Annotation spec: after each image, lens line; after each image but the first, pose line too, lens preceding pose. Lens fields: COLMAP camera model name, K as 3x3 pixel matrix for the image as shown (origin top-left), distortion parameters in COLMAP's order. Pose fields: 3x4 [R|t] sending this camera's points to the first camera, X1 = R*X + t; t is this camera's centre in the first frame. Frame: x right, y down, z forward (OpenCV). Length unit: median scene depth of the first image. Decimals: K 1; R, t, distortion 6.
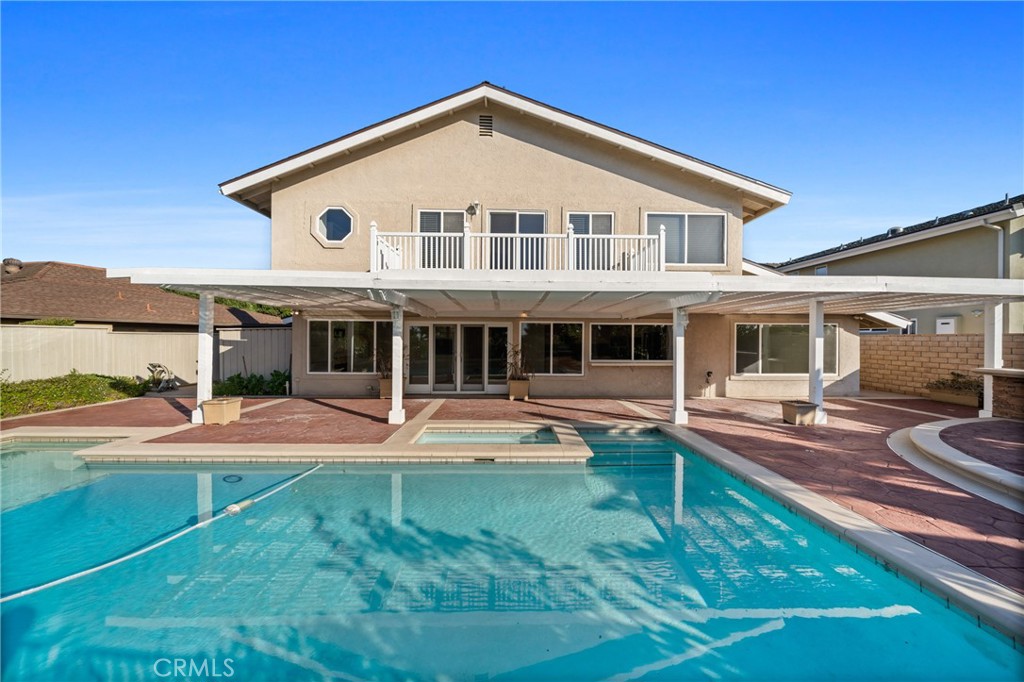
lens RADIAL K [[349.2, 0, 512.3], [0, 349.2, 339.3], [0, 0, 1]] dist [0.000722, 0.000031]
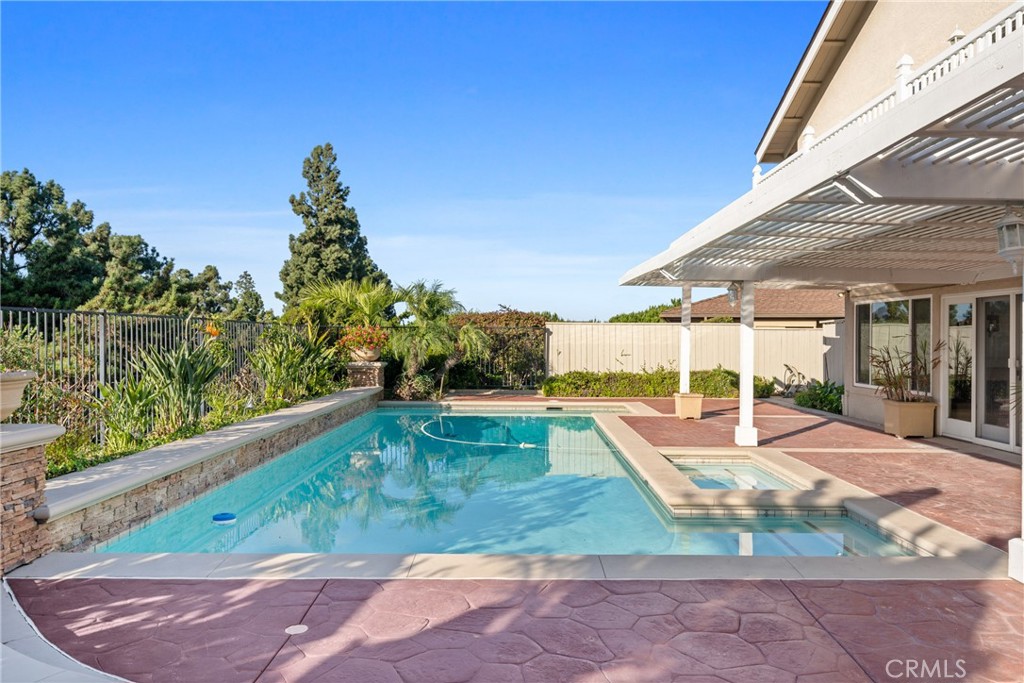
lens RADIAL K [[710.8, 0, 512.4], [0, 710.8, 343.7], [0, 0, 1]] dist [-0.010425, -0.003432]
pose [[-0.042716, -0.000831, -0.999087, 1.153398], [-0.008161, 0.999967, -0.000482, 0.039442], [0.999054, 0.008133, -0.042721, 0.597199]]
